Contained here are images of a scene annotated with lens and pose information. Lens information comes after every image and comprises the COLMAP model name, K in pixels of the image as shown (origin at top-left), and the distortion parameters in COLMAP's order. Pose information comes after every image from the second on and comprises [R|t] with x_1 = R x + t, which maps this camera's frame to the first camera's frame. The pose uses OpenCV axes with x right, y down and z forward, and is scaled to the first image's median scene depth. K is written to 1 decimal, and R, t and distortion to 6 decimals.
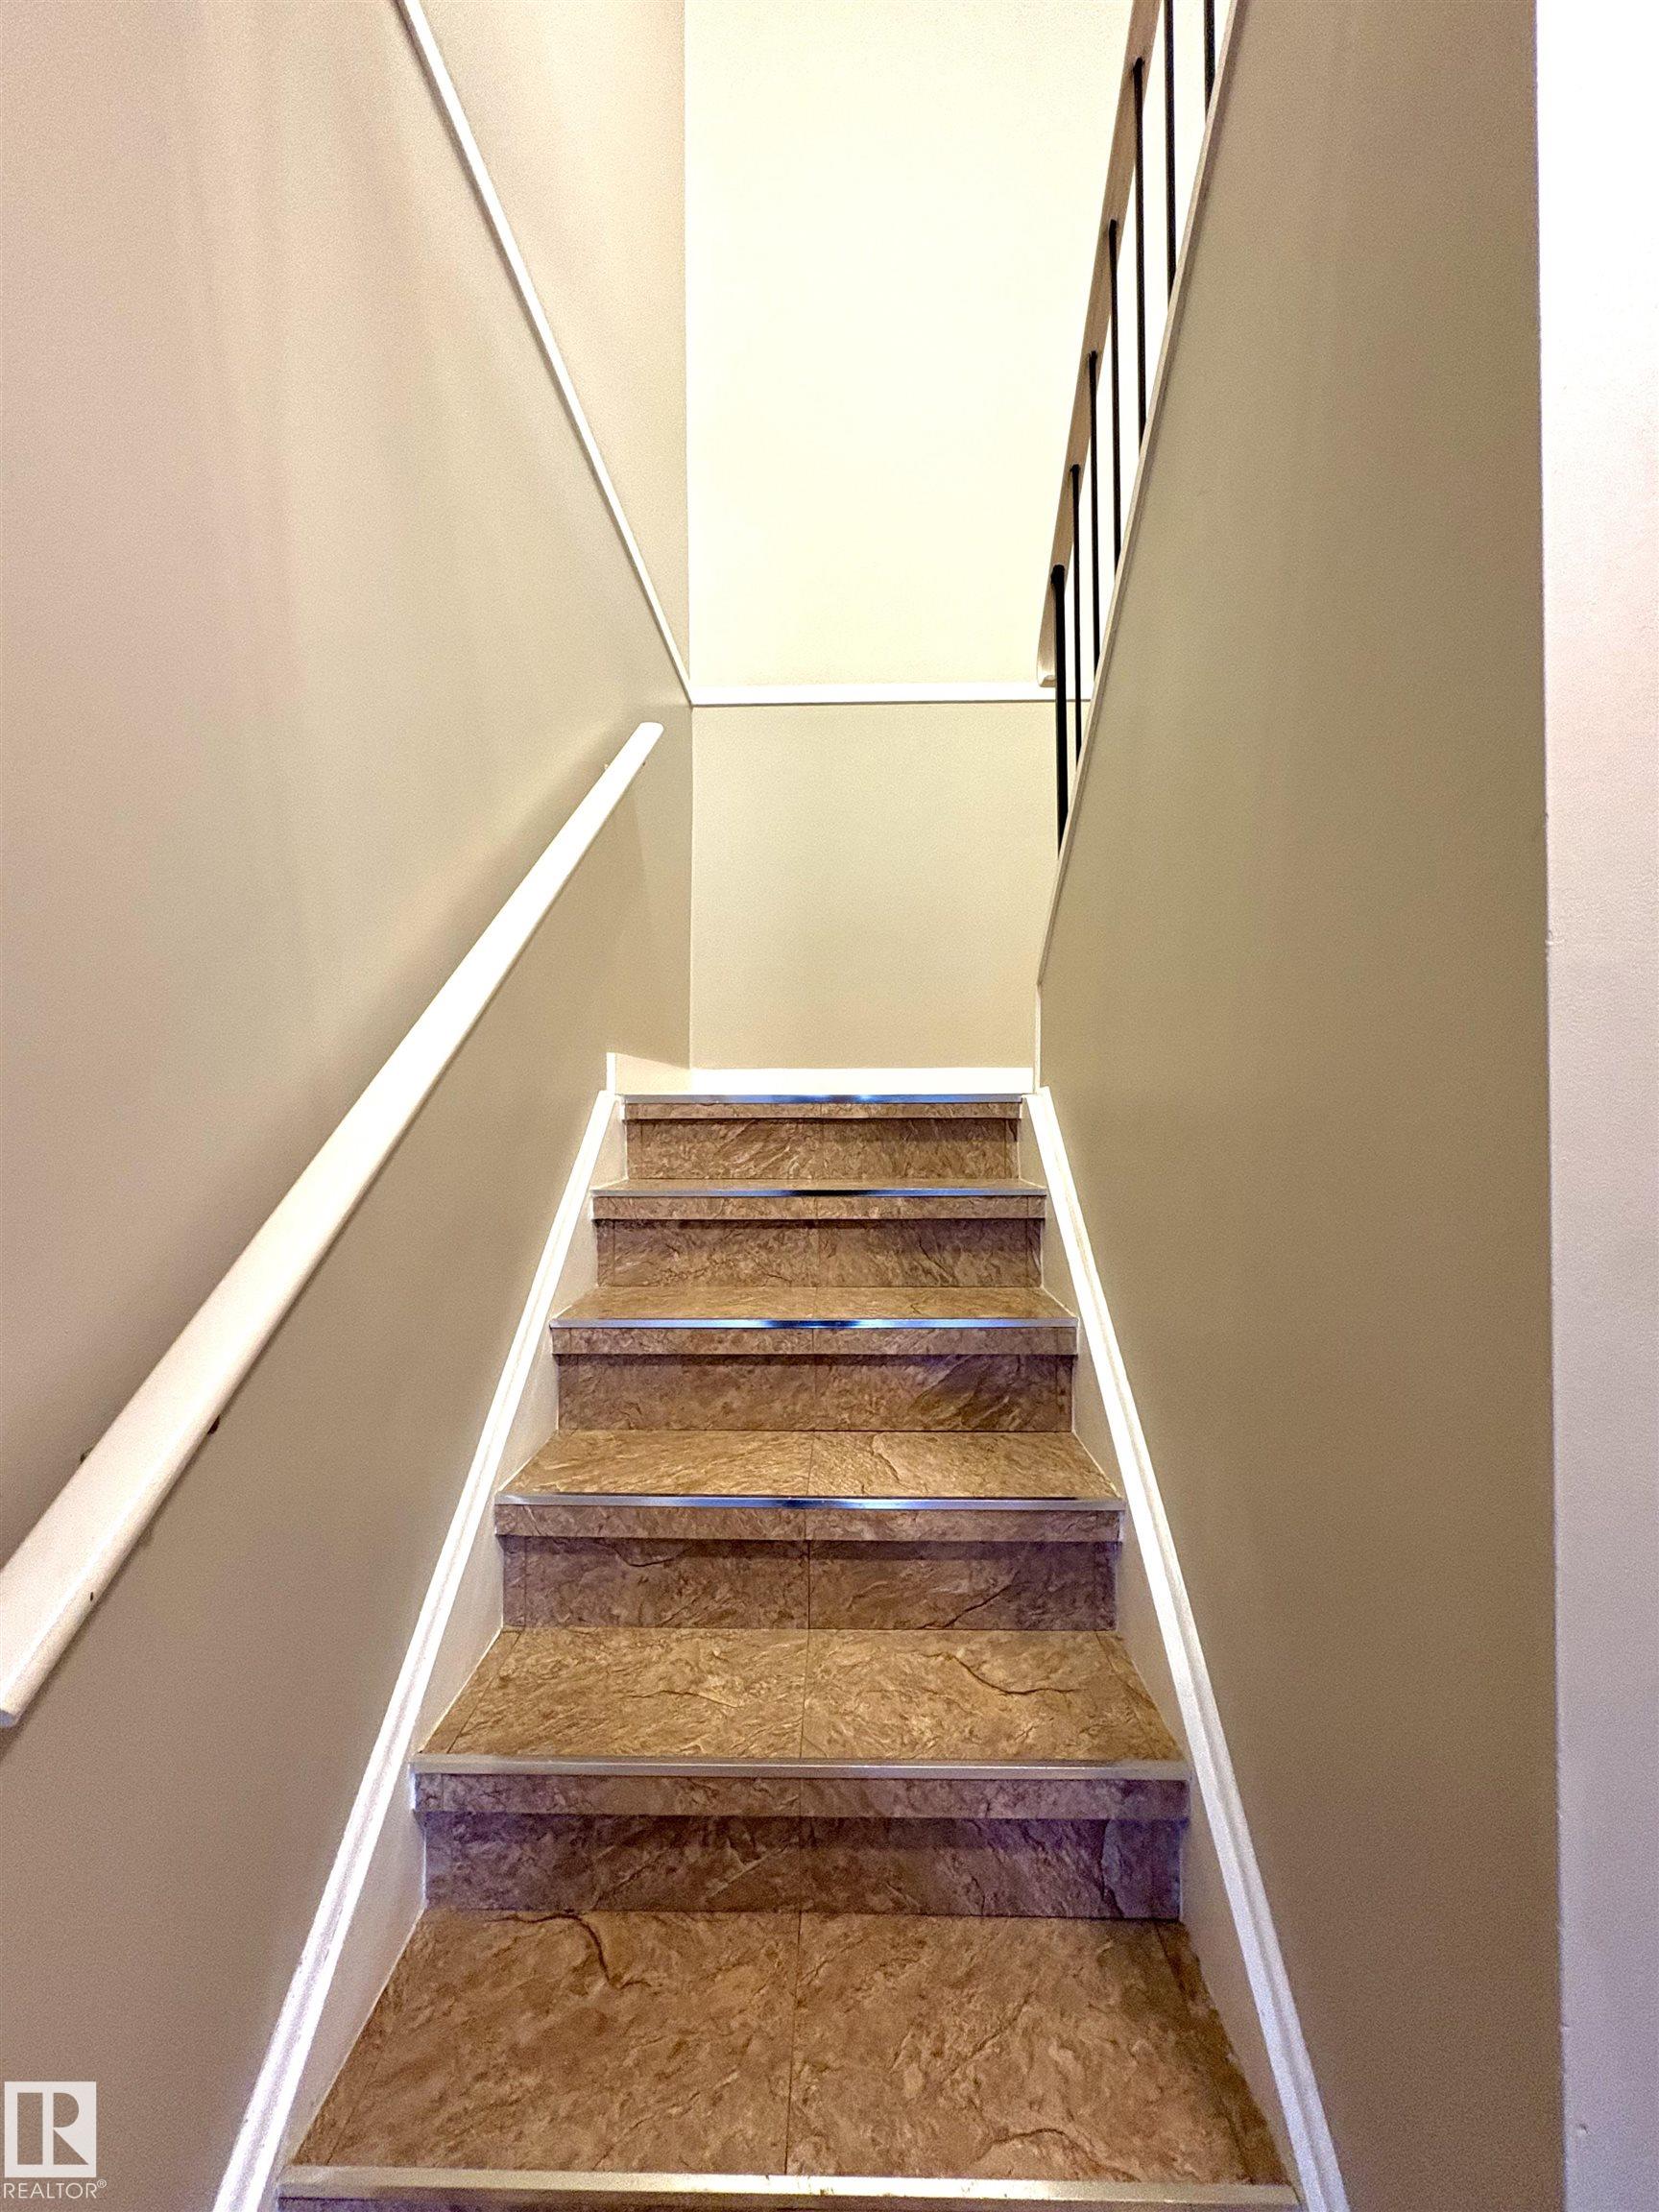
lens RADIAL K [[880.8, 0, 833.9], [0, 880.8, 1105.4], [0, 0, 1]] dist [0.000829, -0.000486]
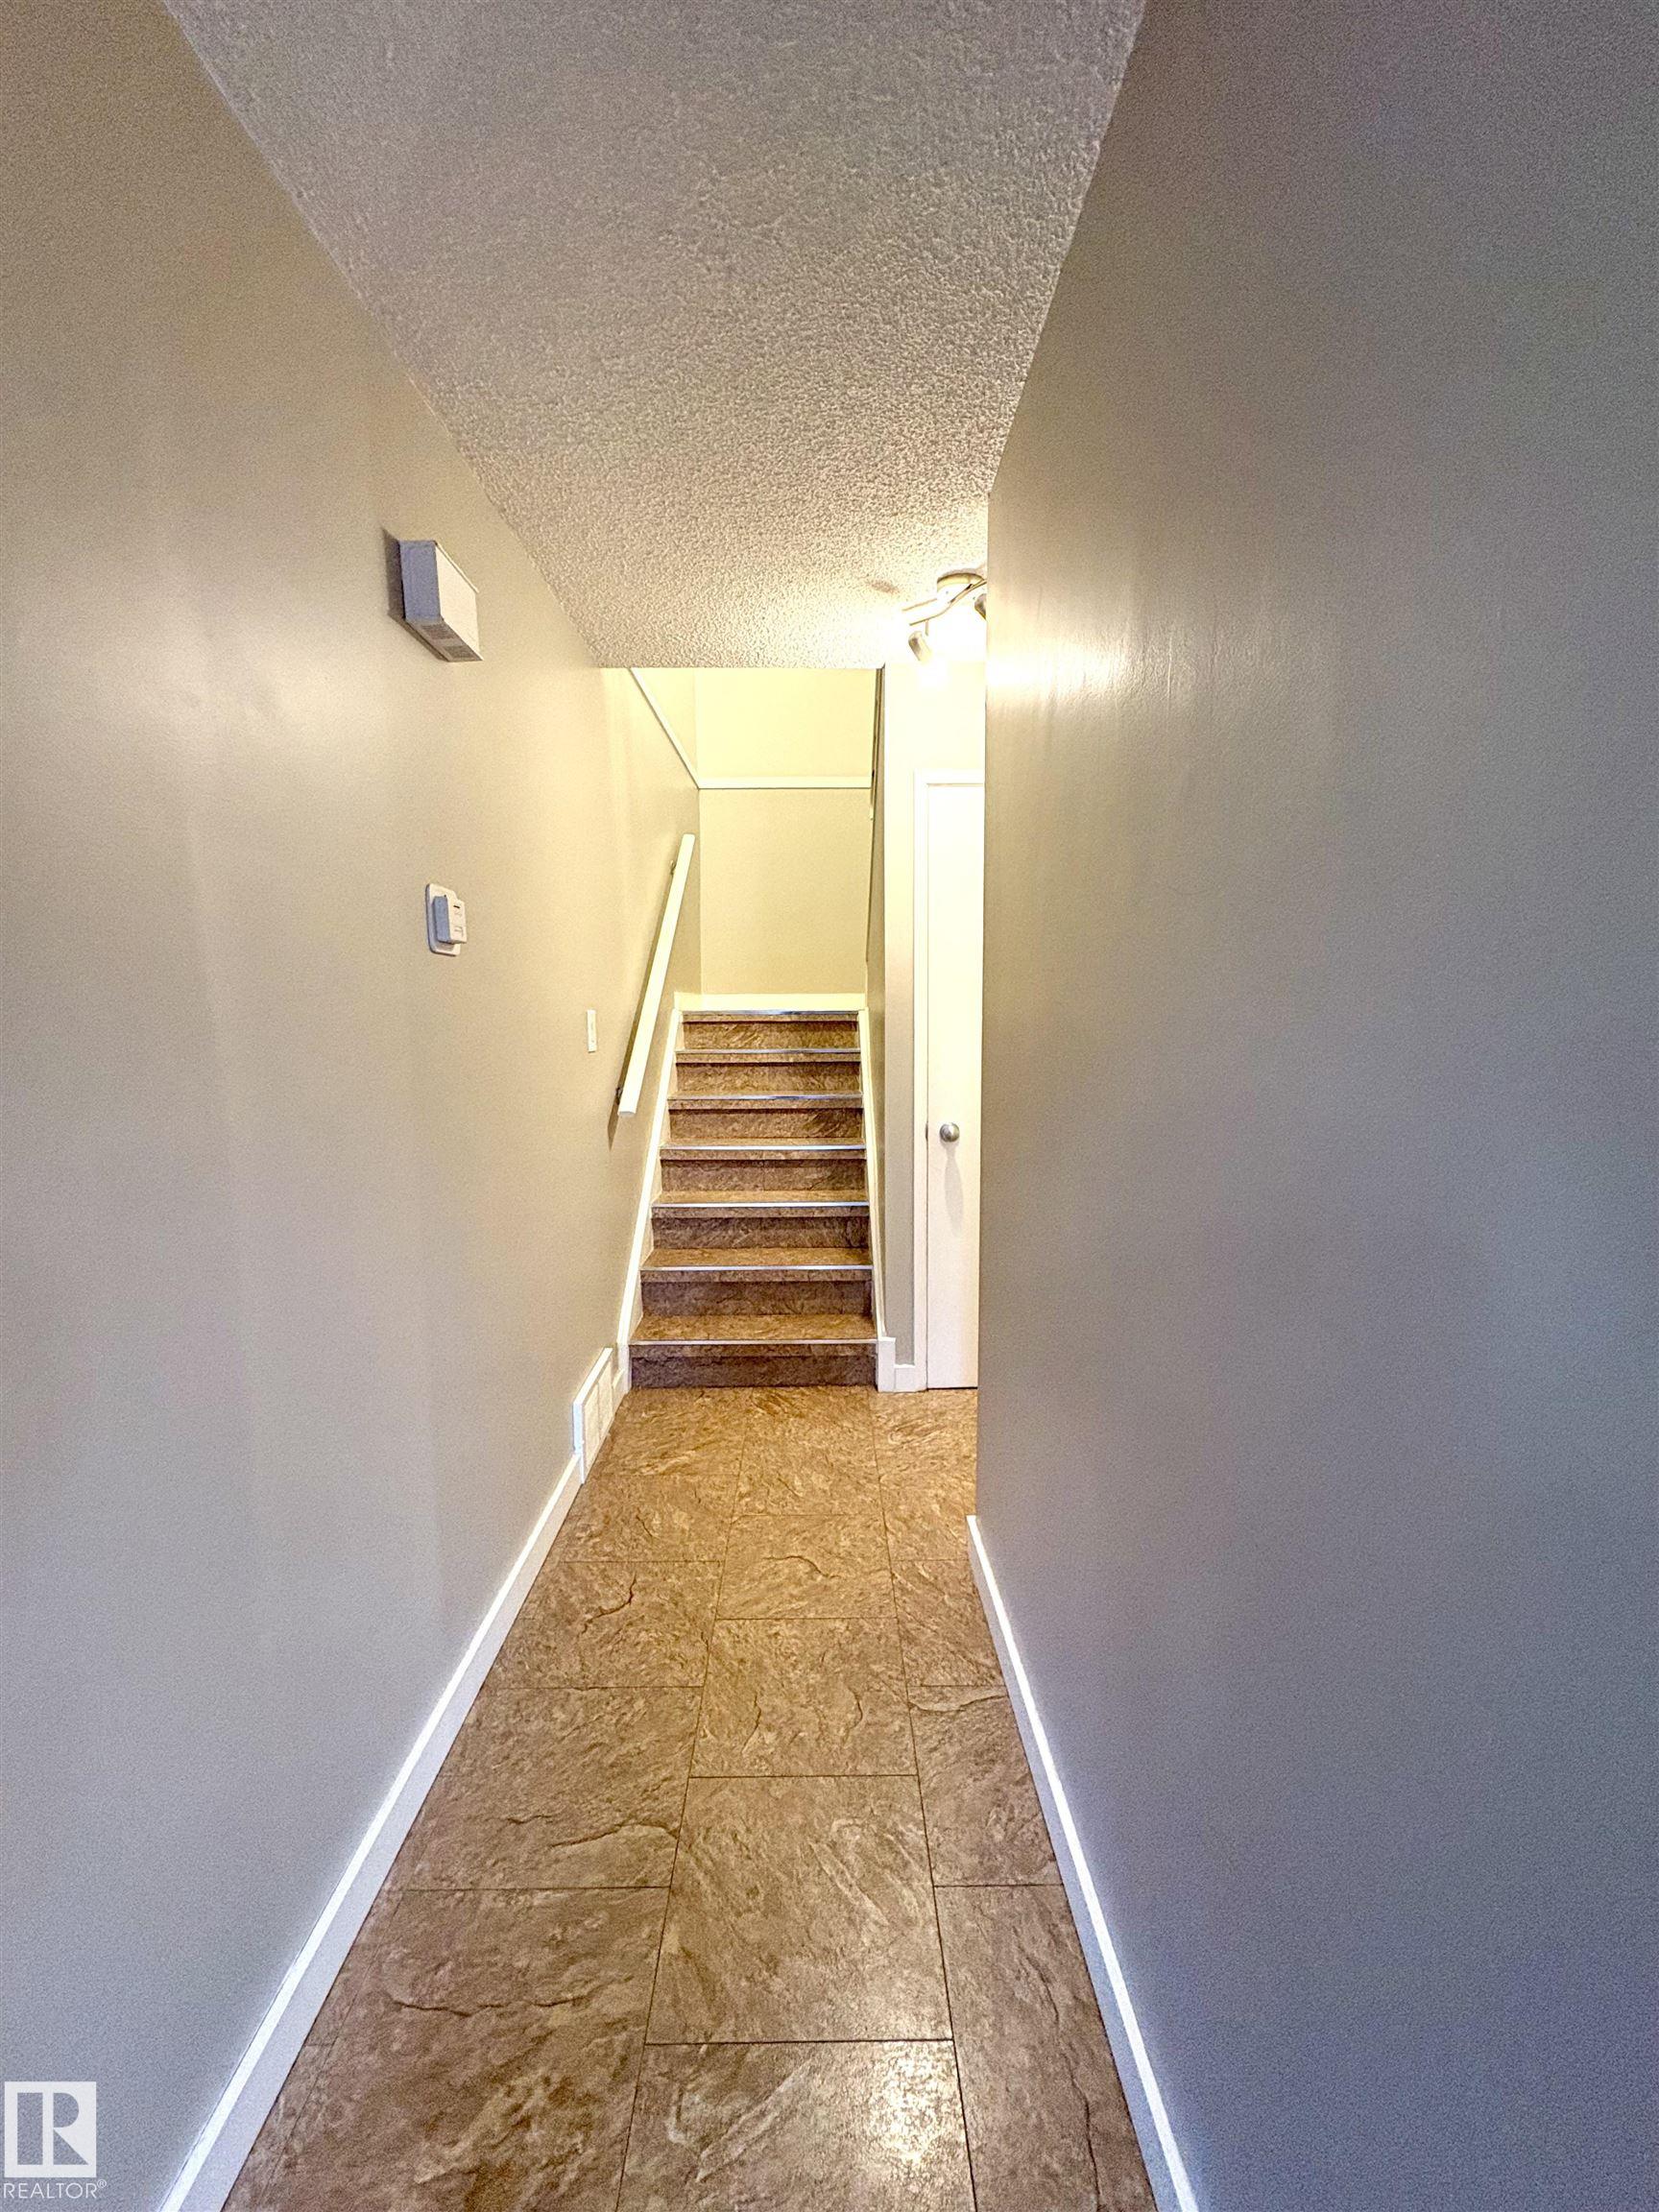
lens RADIAL K [[880.8, 0, 833.9], [0, 880.8, 1105.4], [0, 0, 1]] dist [0.000829, -0.000486]
pose [[0.999382, -0.004804, 0.034824, 0.078279], [0.001069, 0.994311, 0.106513, -0.012739], [-0.035137, -0.106410, 0.993701, -1.445895]]
